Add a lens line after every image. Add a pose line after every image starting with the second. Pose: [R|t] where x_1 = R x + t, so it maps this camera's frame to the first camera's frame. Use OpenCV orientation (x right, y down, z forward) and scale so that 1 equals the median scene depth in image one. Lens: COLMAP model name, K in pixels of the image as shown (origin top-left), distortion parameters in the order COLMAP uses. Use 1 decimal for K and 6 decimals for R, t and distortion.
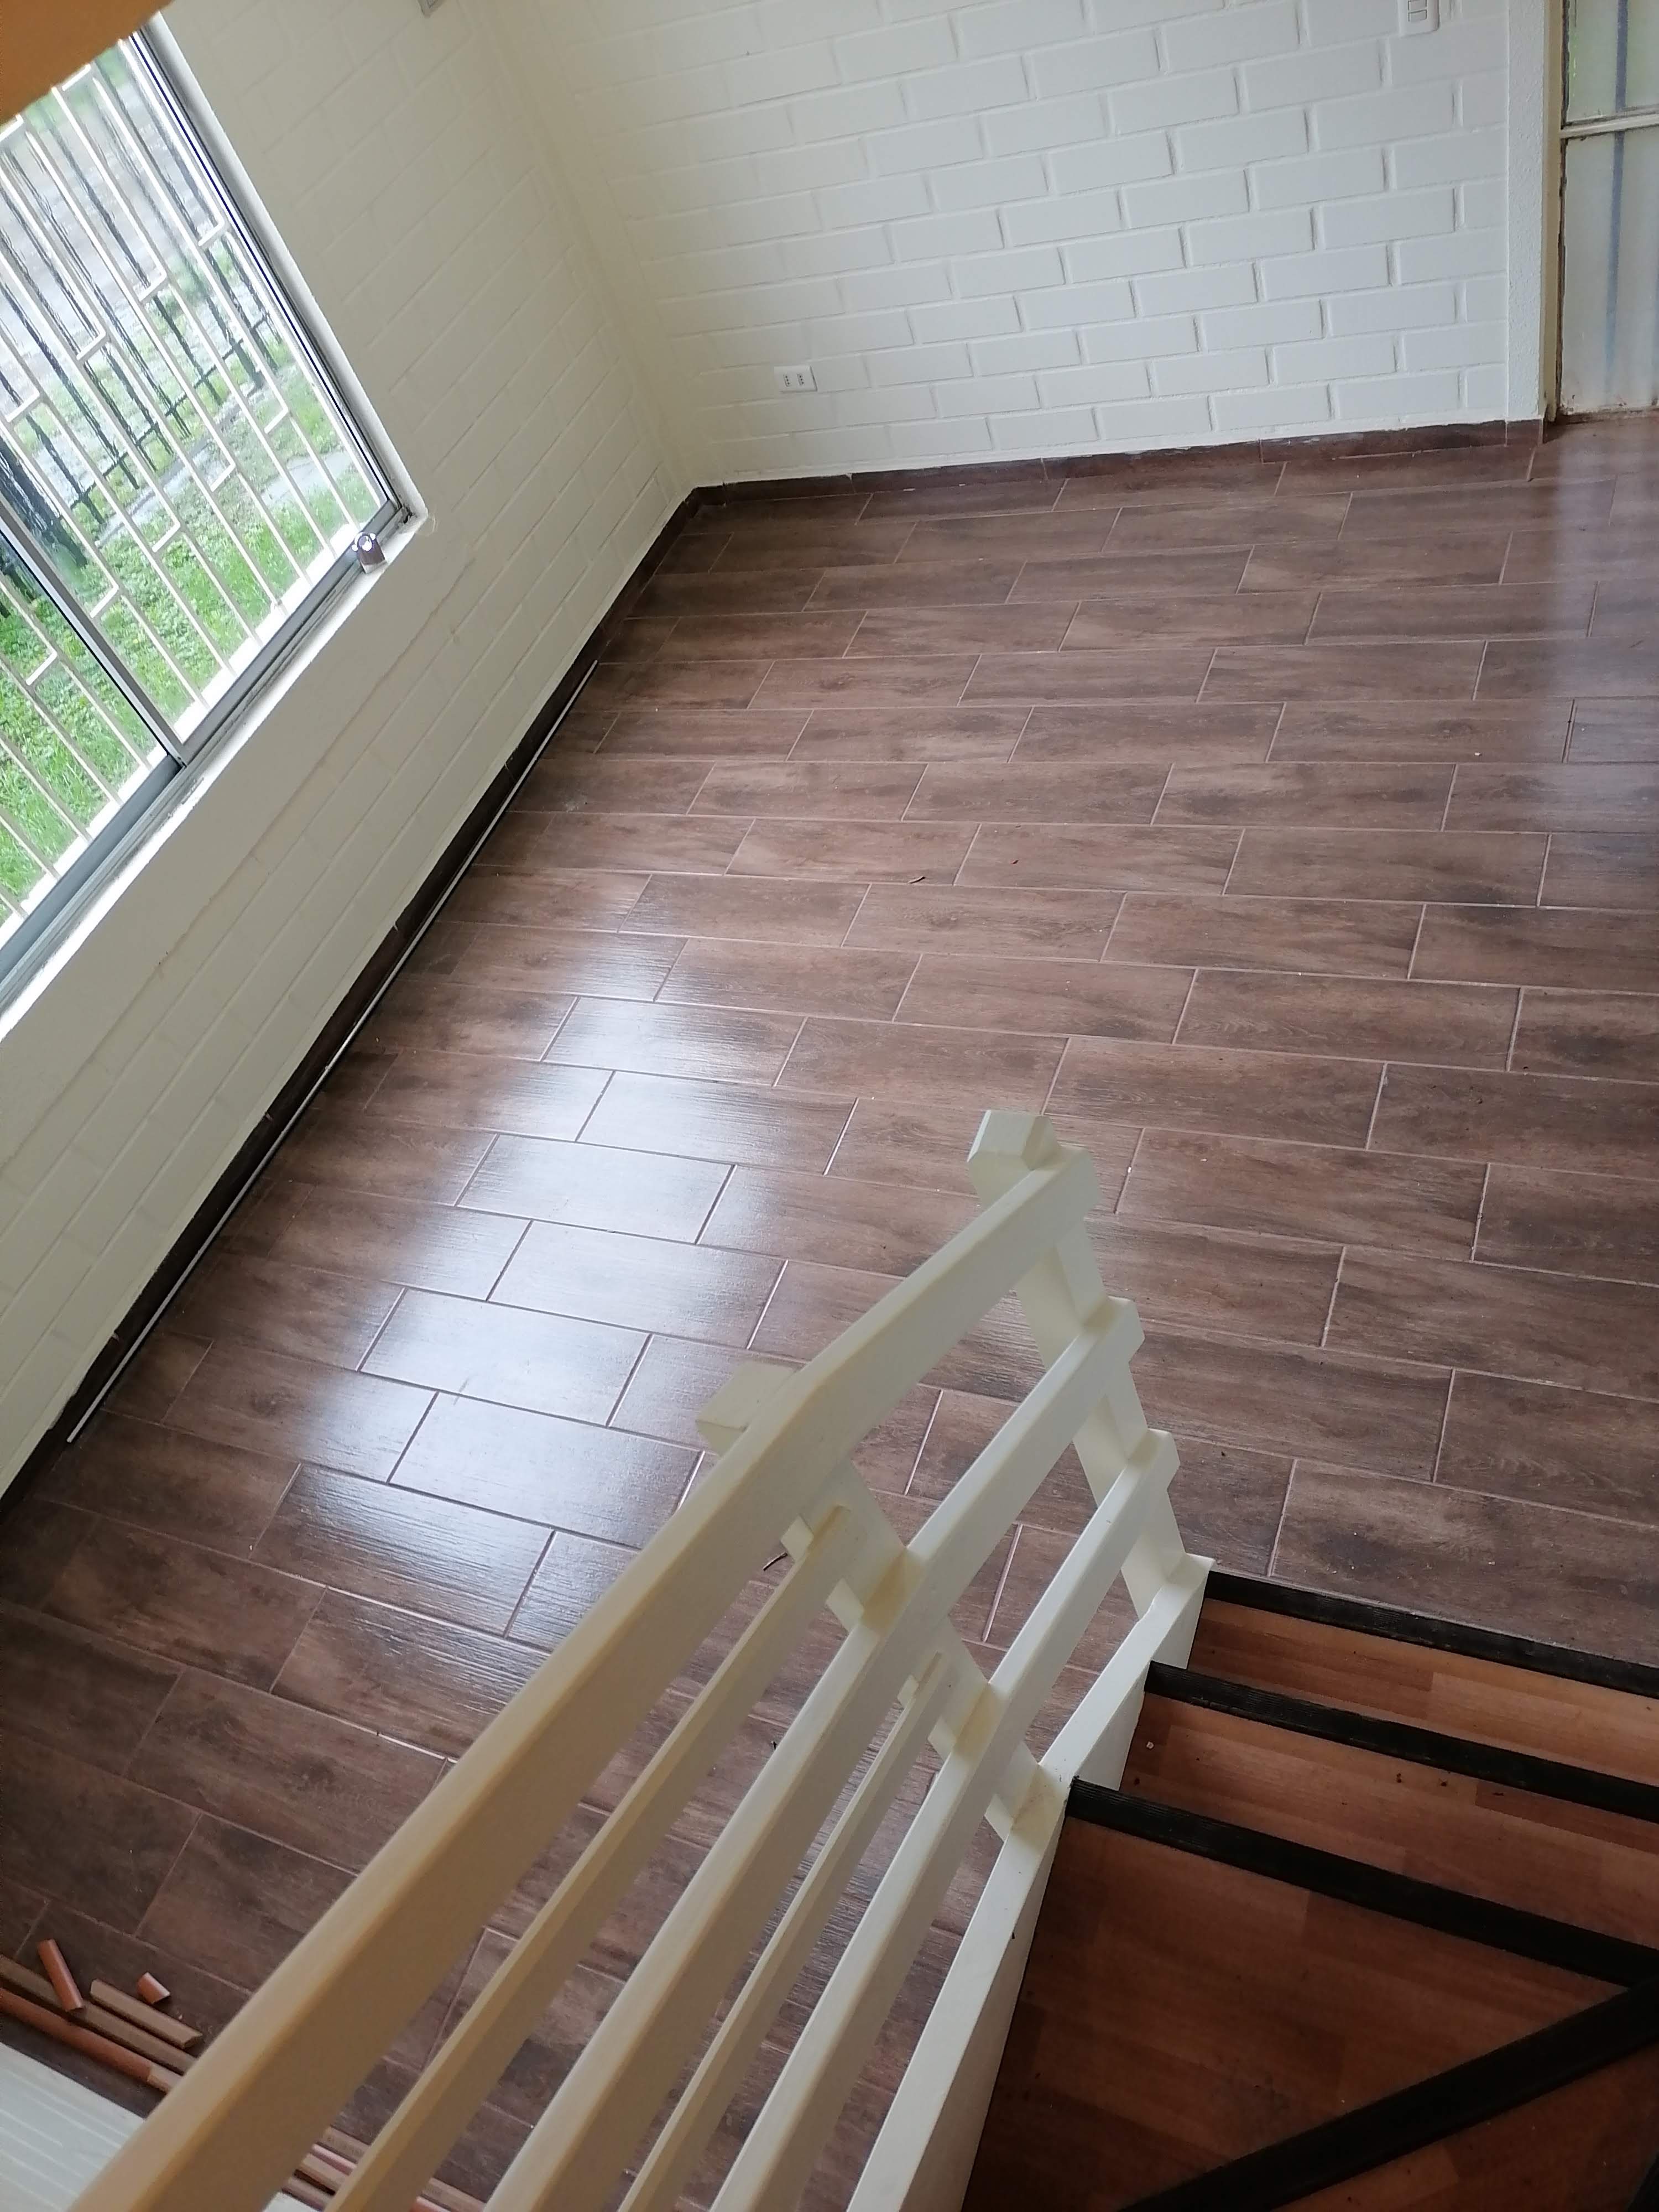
lens RADIAL K [[1621.7, 0, 829.5], [0, 1621.7, 1106.0], [0, 0, 1]] dist [-0.005331, 0.000265]
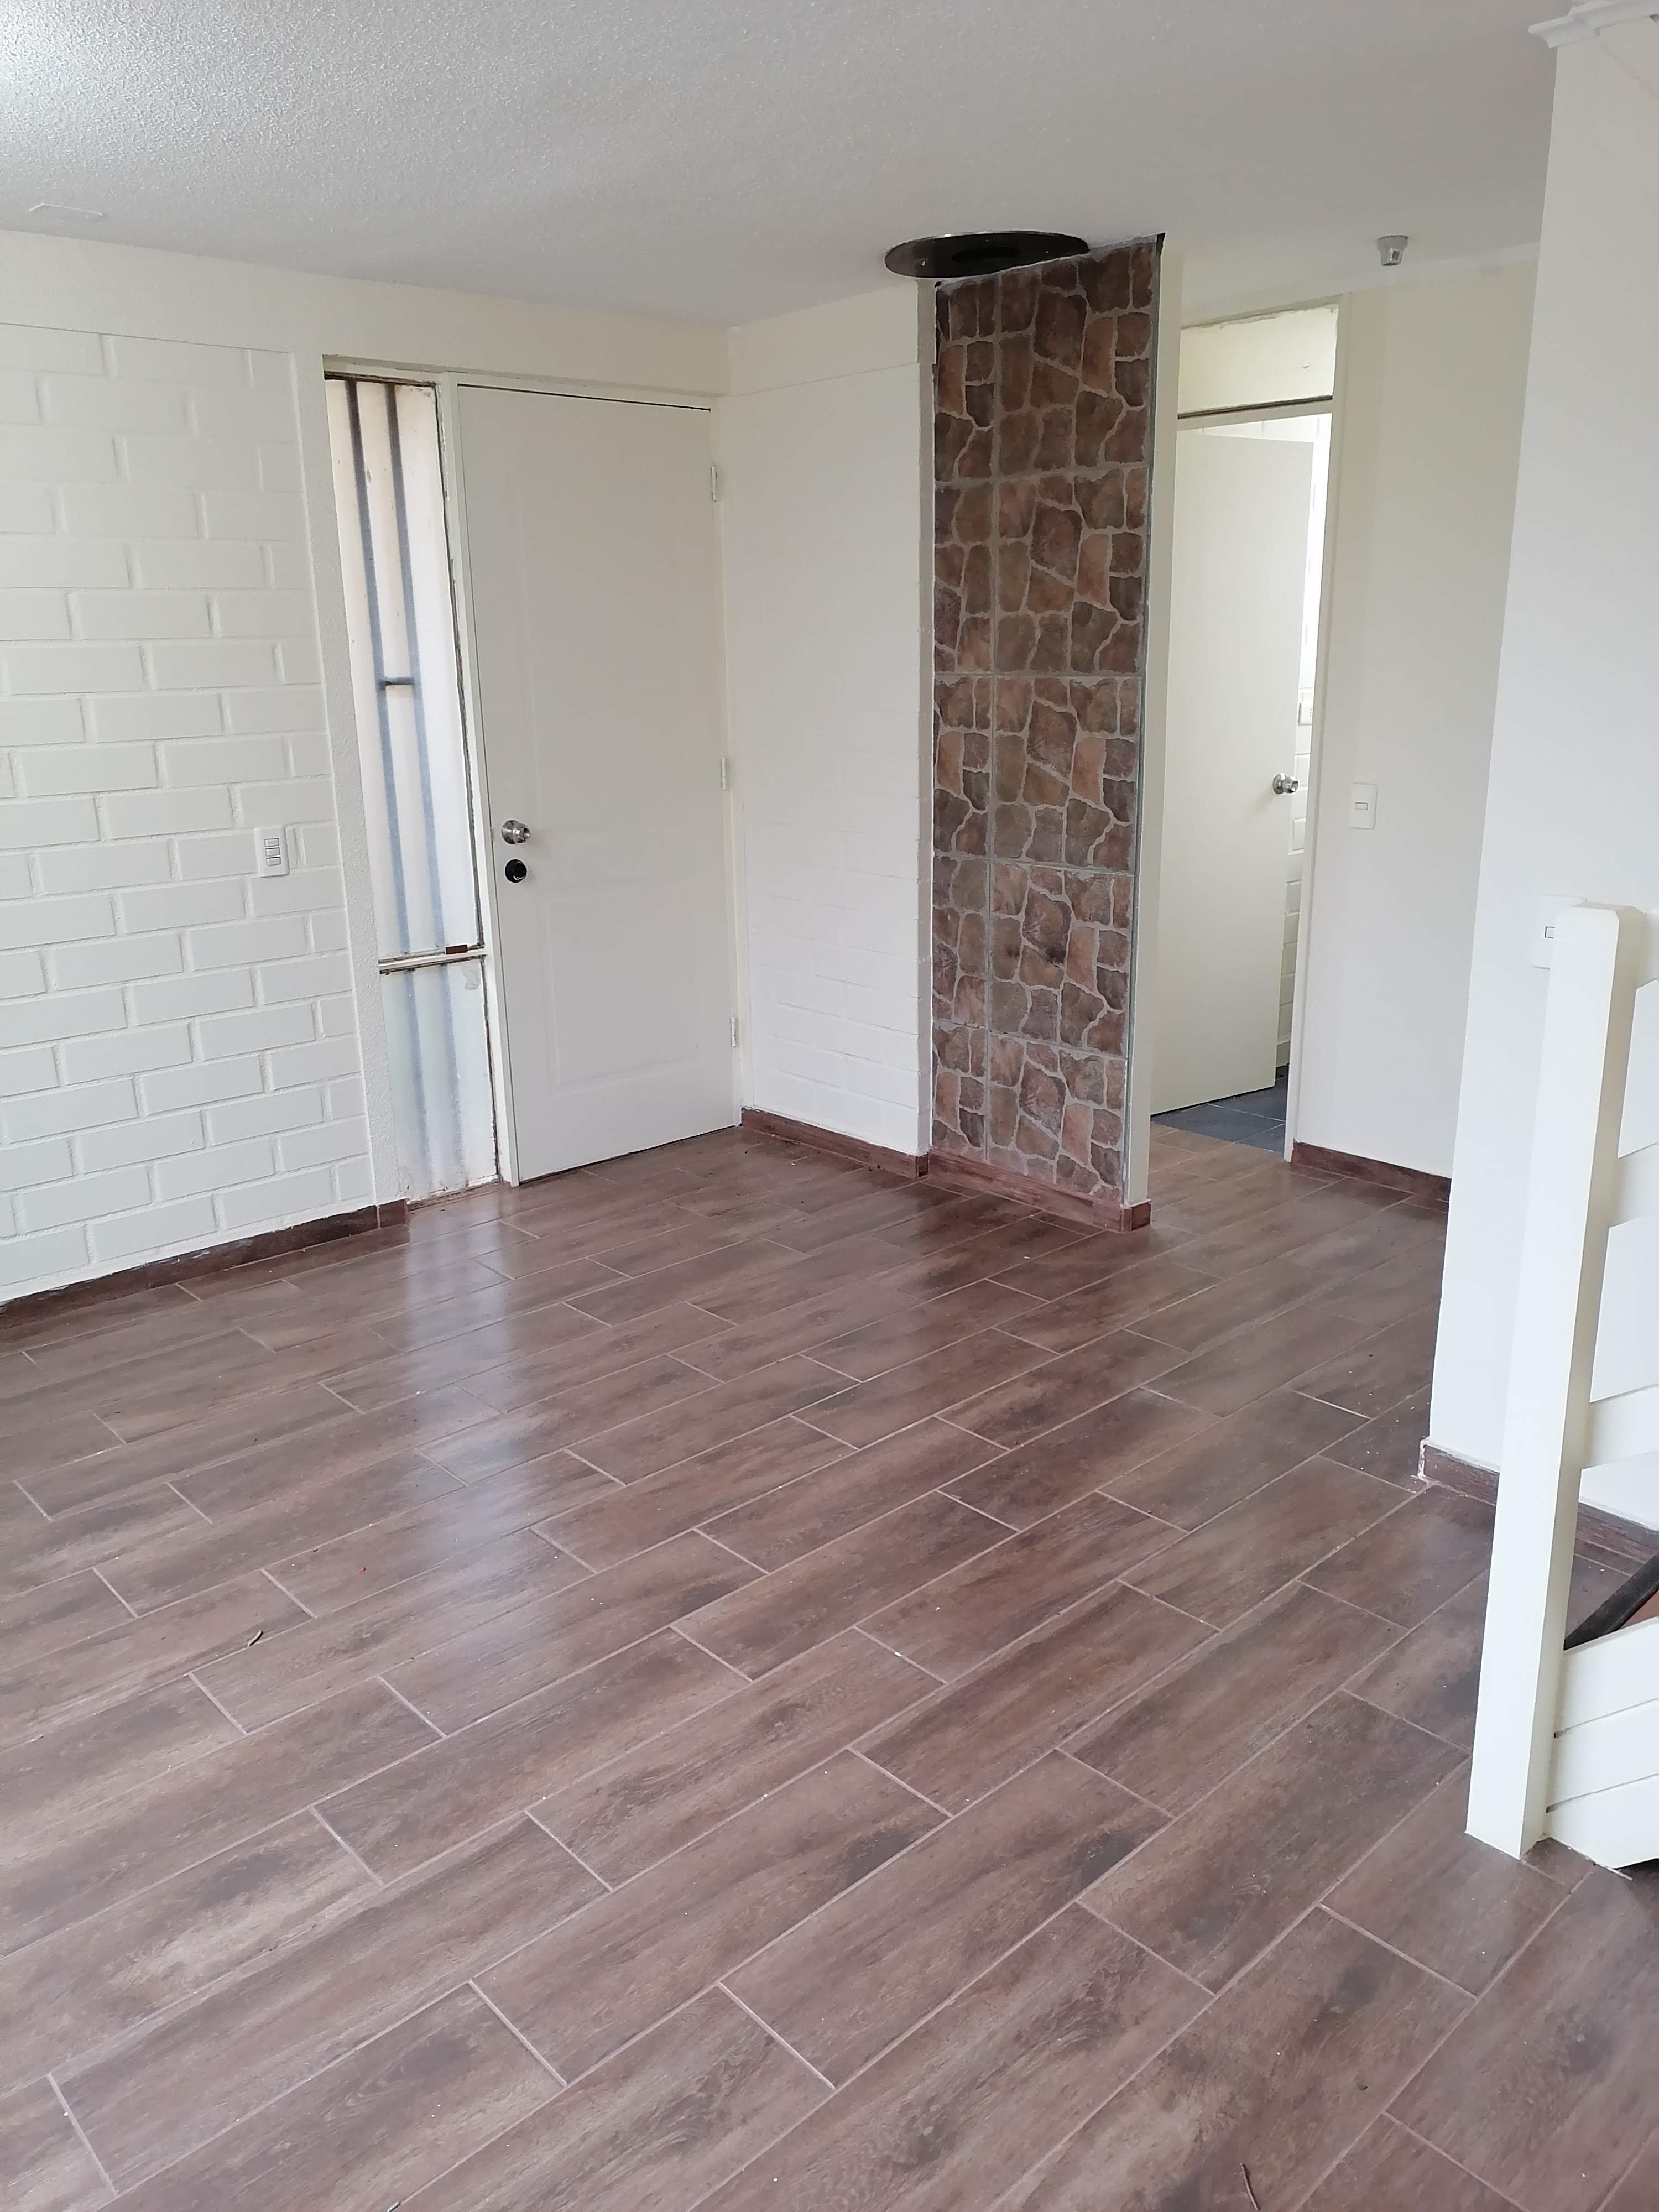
lens RADIAL K [[1621.7, 0, 829.5], [0, 1621.7, 1106.0], [0, 0, 1]] dist [-0.005331, 0.000265]
pose [[0.424716, 0.043178, 0.904296, -0.522272], [0.607270, 0.727230, -0.319937, 0.070671], [-0.671446, 0.685034, 0.282646, 0.532457]]
